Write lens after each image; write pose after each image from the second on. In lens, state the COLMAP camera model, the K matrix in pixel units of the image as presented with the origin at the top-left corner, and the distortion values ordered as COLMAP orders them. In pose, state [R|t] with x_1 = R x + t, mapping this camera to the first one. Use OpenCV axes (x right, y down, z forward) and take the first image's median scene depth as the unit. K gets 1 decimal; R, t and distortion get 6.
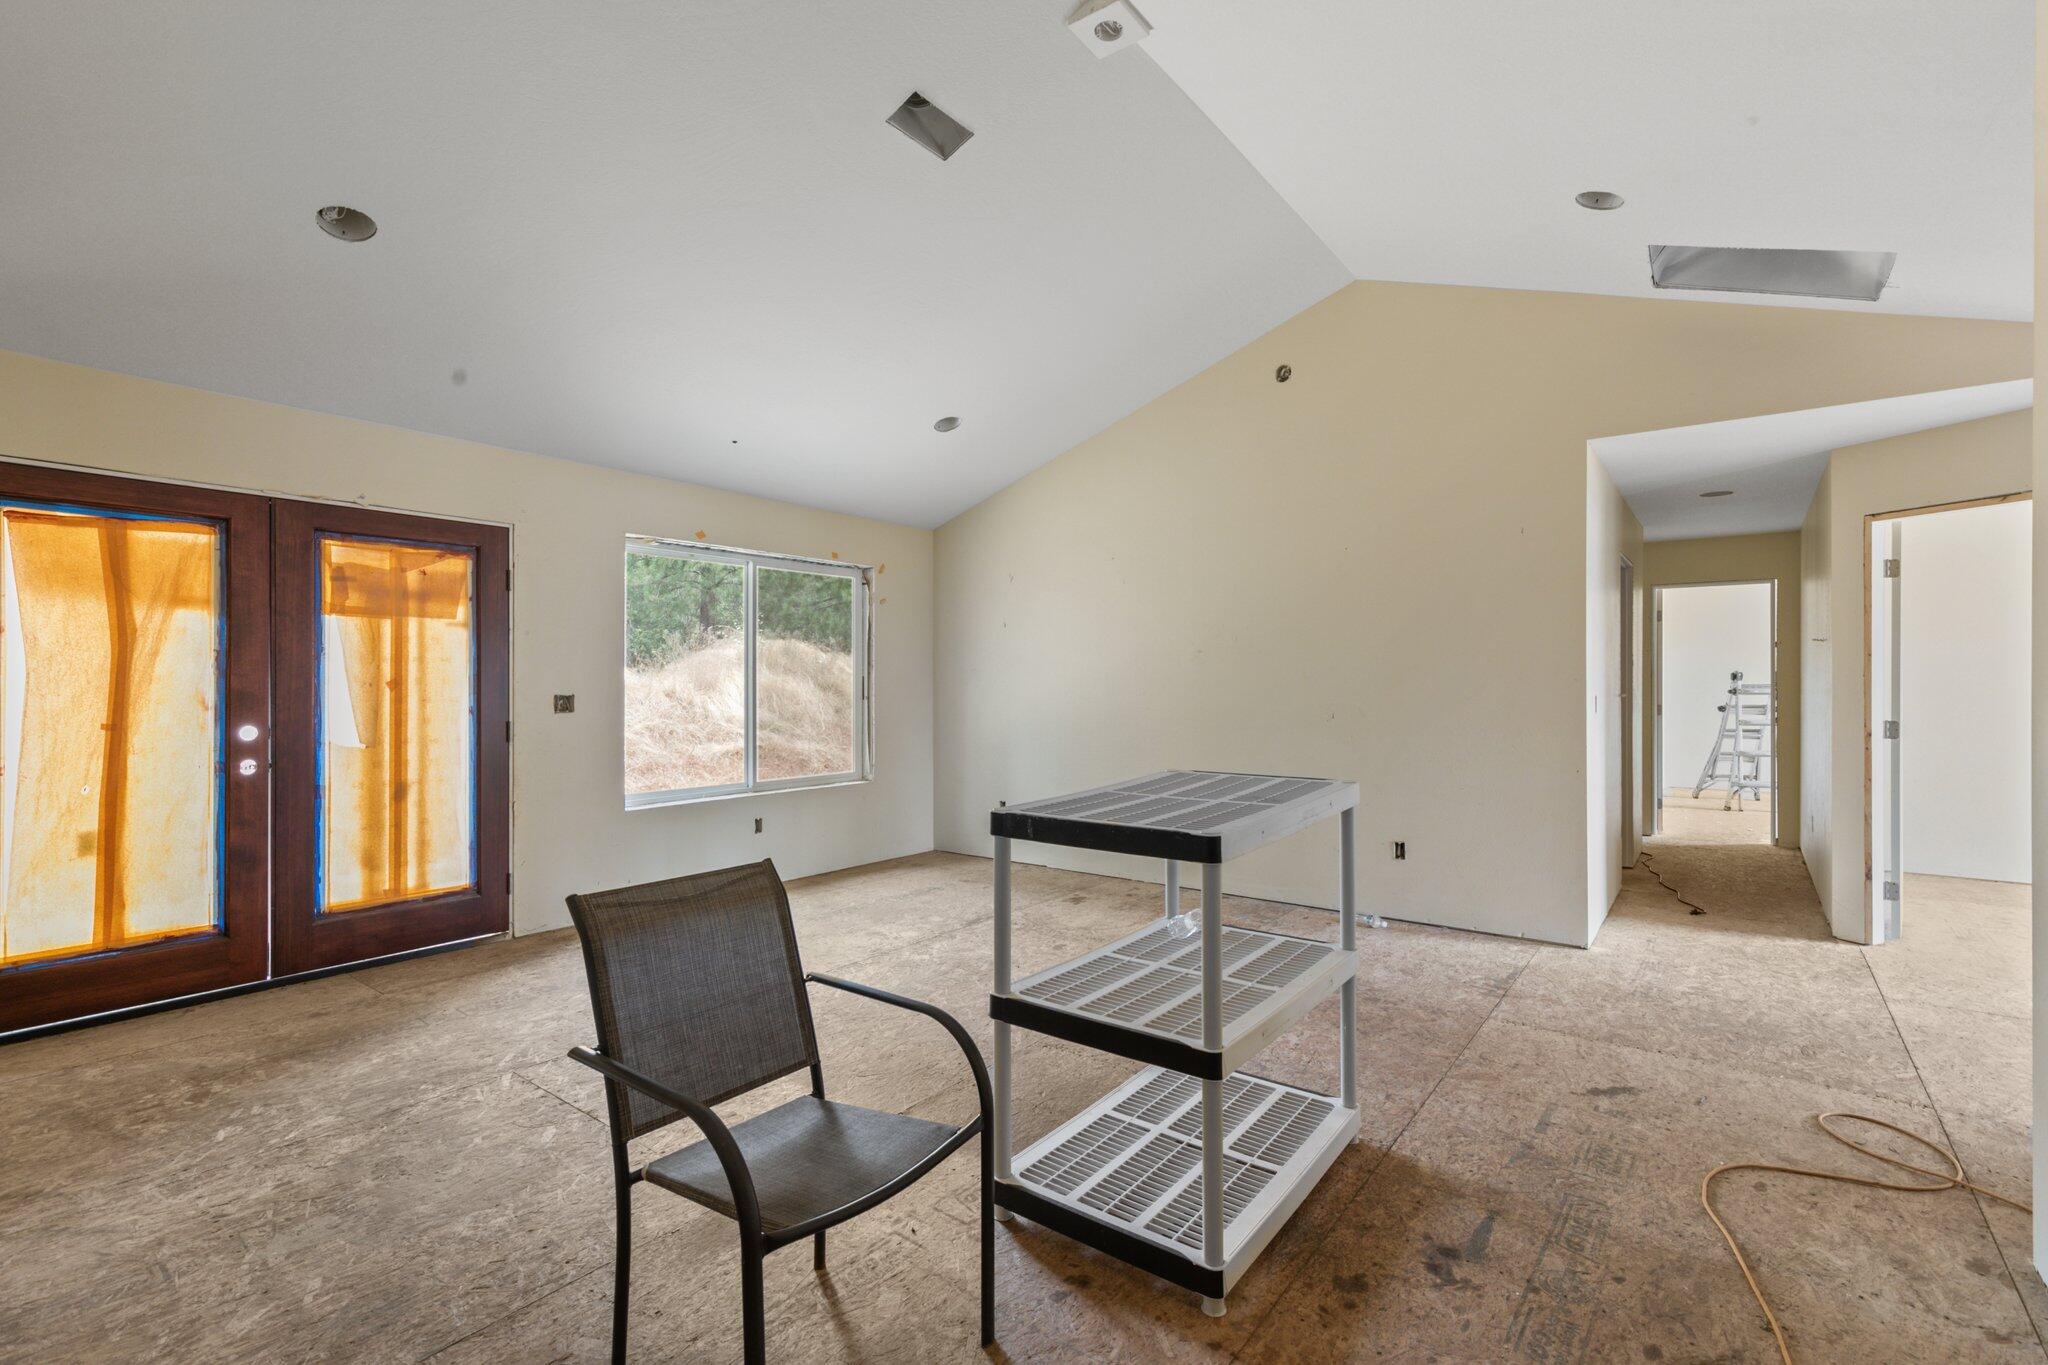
lens RADIAL K [[917.8, 0, 1042.4], [0, 917.8, 681.6], [0, 0, 1]] dist [0.007082, -0.000758]
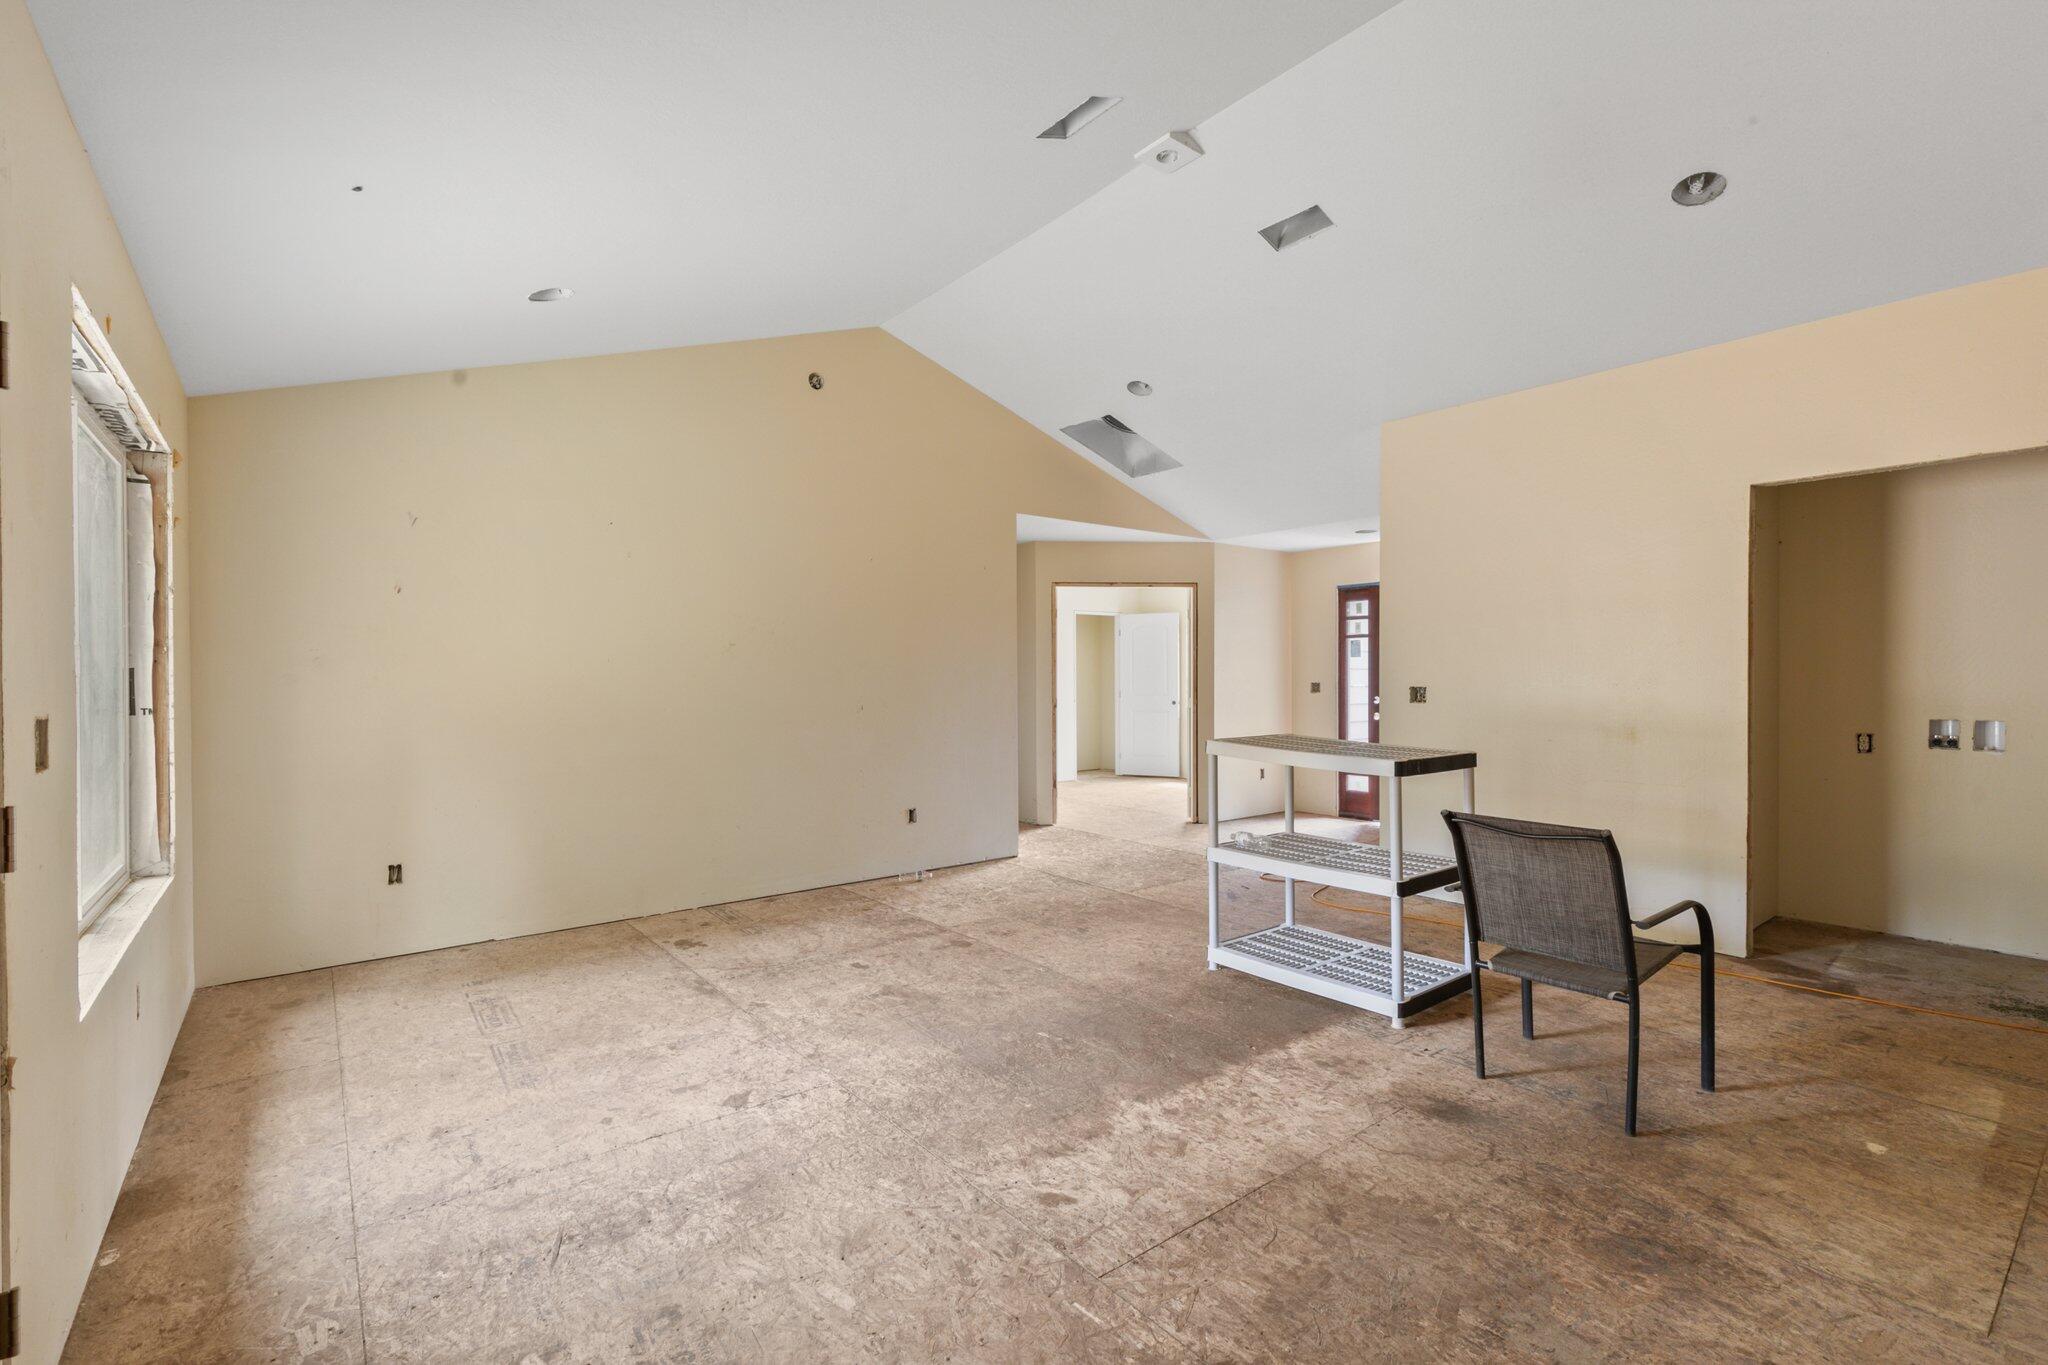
lens RADIAL K [[917.8, 0, 1042.4], [0, 917.8, 681.6], [0, 0, 1]] dist [0.007082, -0.000758]
pose [[0.246356, -0.010547, 0.969122, -0.877363], [0.003959, 0.999943, 0.009876, -0.003679], [-0.969171, 0.001404, 0.246384, 0.633989]]
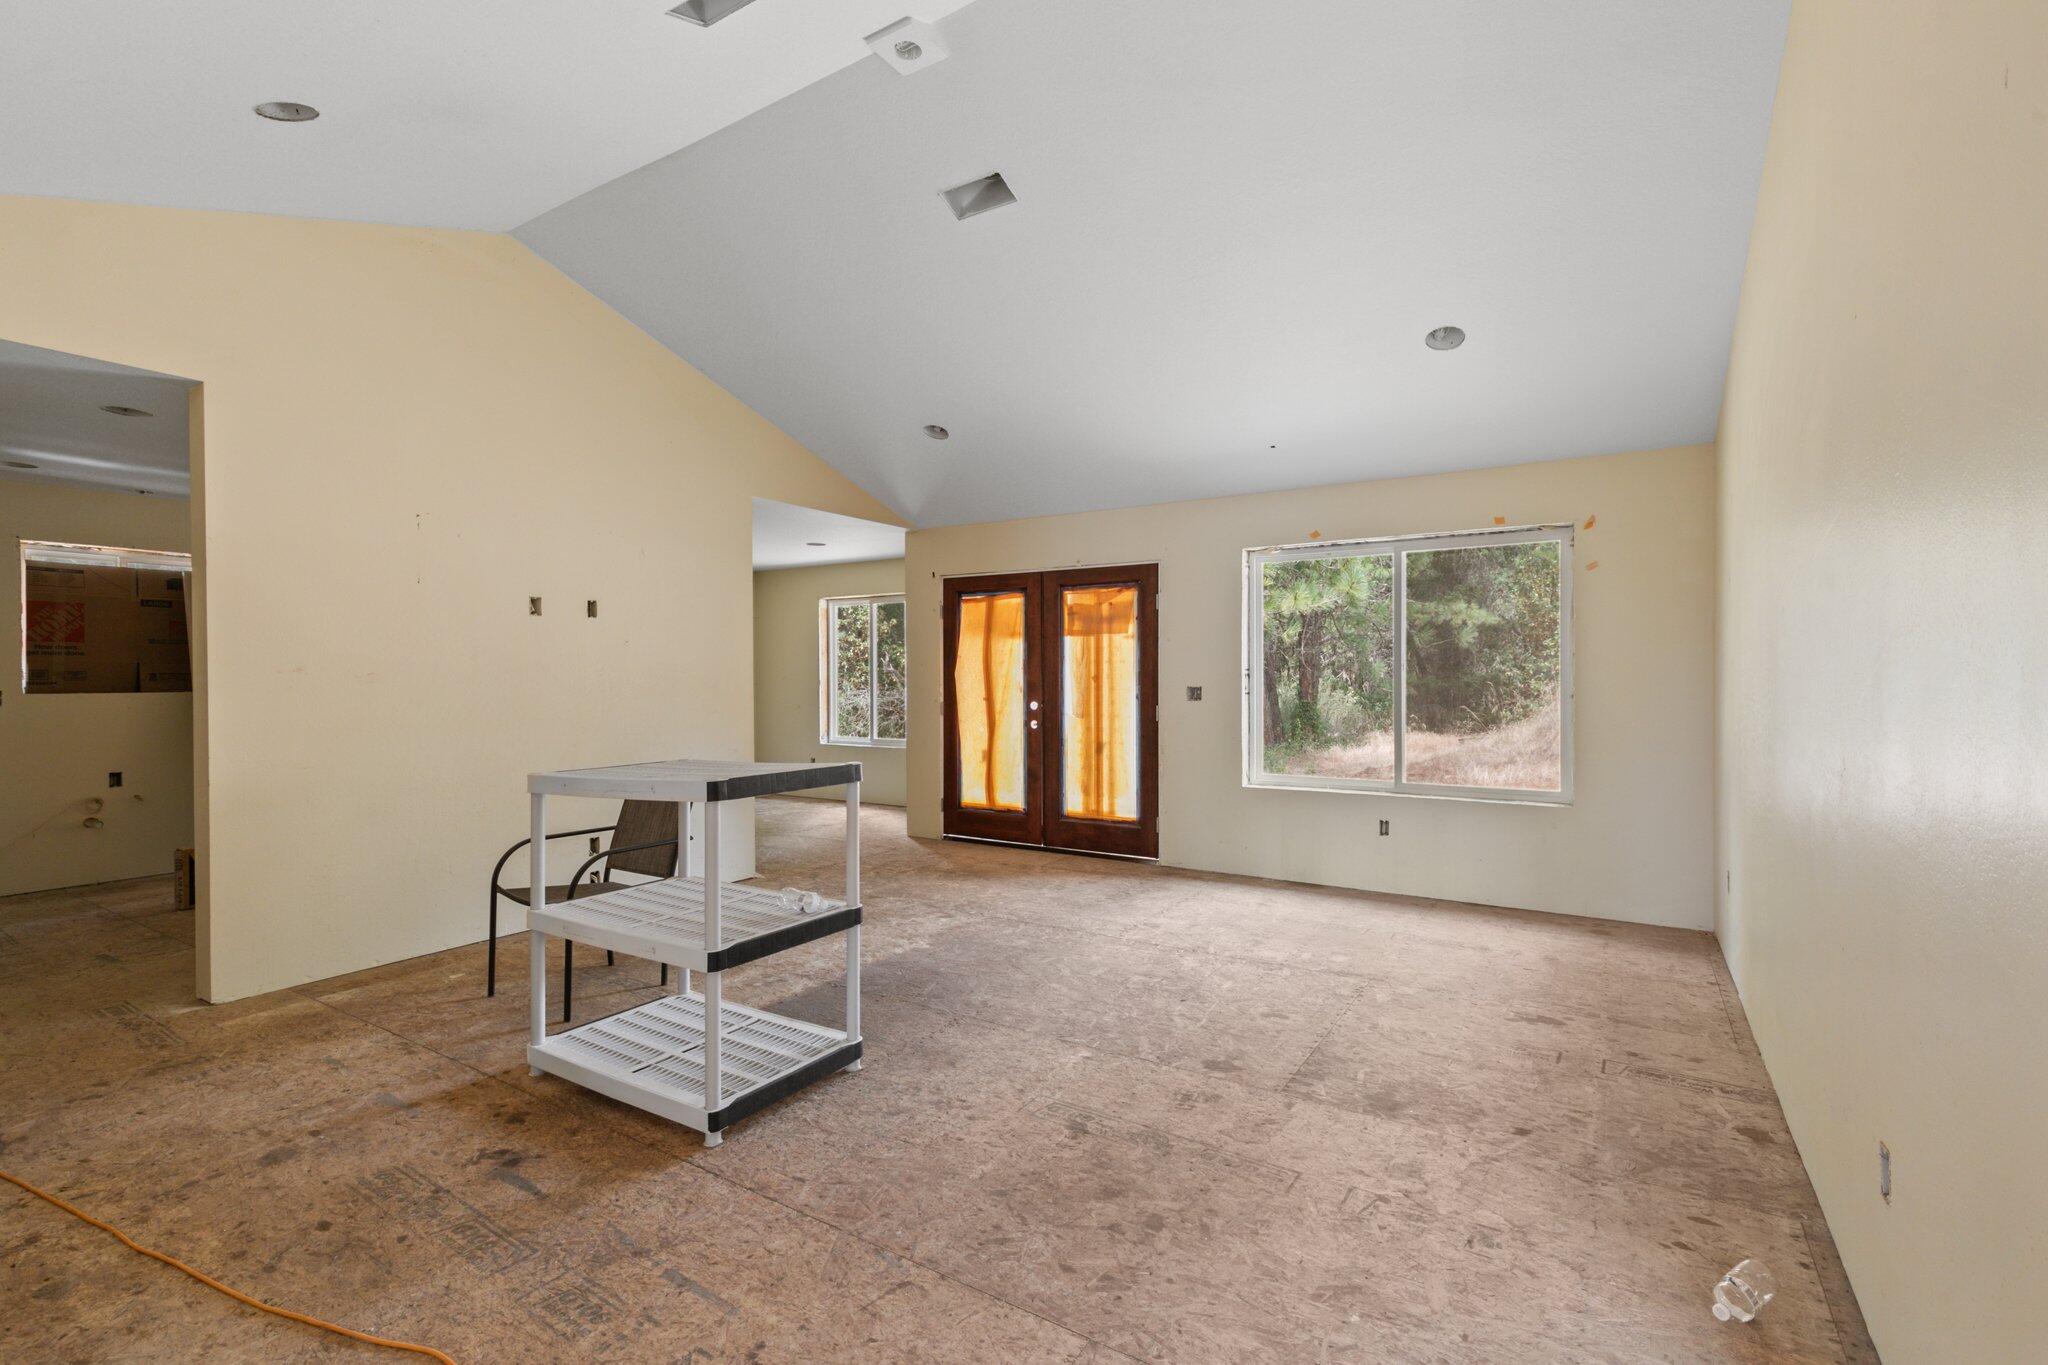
lens RADIAL K [[917.8, 0, 1042.4], [0, 917.8, 681.6], [0, 0, 1]] dist [0.007082, -0.000758]
pose [[0.082221, 0.005697, -0.996598, 0.831678], [0.004609, 0.999971, 0.006097, -0.001245], [0.996603, -0.005095, 0.082193, 0.786952]]
